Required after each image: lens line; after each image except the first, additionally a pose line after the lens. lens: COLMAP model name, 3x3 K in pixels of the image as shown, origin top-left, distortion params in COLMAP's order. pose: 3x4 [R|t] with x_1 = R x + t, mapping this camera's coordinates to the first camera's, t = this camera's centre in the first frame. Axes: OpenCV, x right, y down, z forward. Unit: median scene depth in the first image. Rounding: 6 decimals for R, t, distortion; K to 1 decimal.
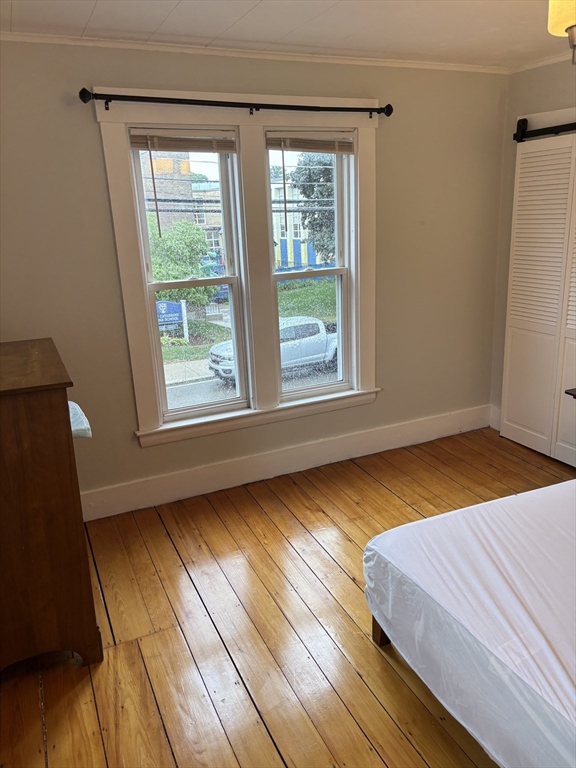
lens RADIAL K [[580.8, 0, 282.8], [0, 580.8, 381.0], [0, 0, 1]] dist [0.050780, -0.051846]
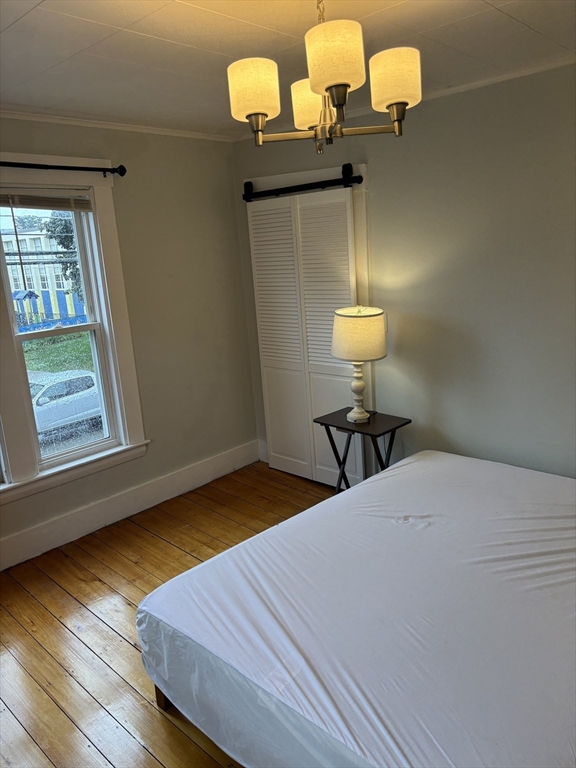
lens RADIAL K [[580.8, 0, 283.2], [0, 580.8, 377.4], [0, 0, 1]] dist [0.050780, -0.051846]
pose [[0.928246, -0.100818, 0.358043, 0.038263], [0.129576, 0.989919, -0.057191, -0.007278], [-0.348667, 0.099481, 0.931952, -0.019271]]
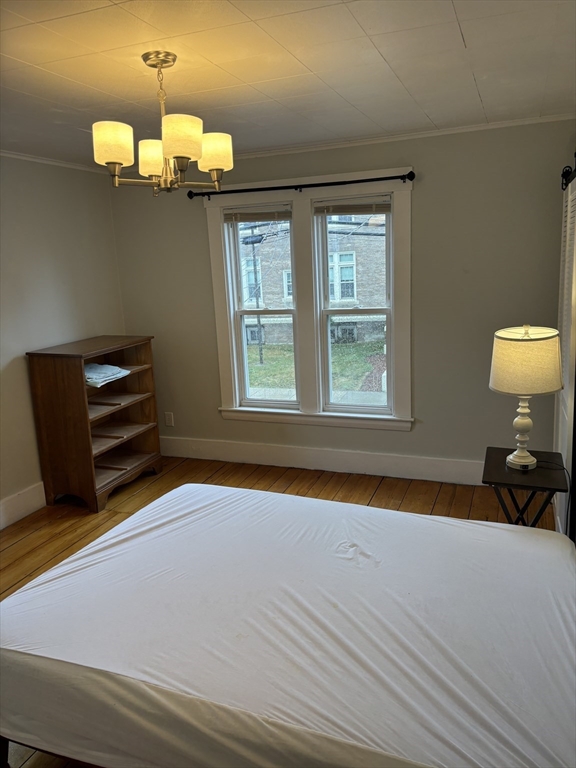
lens RADIAL K [[580.8, 0, 285.4], [0, 580.8, 377.1], [0, 0, 1]] dist [0.050780, -0.051846]
pose [[0.699194, 0.153391, -0.698283, 0.855432], [-0.182428, 0.982659, 0.033194, -0.065286], [0.691265, 0.104177, 0.715052, 0.047035]]
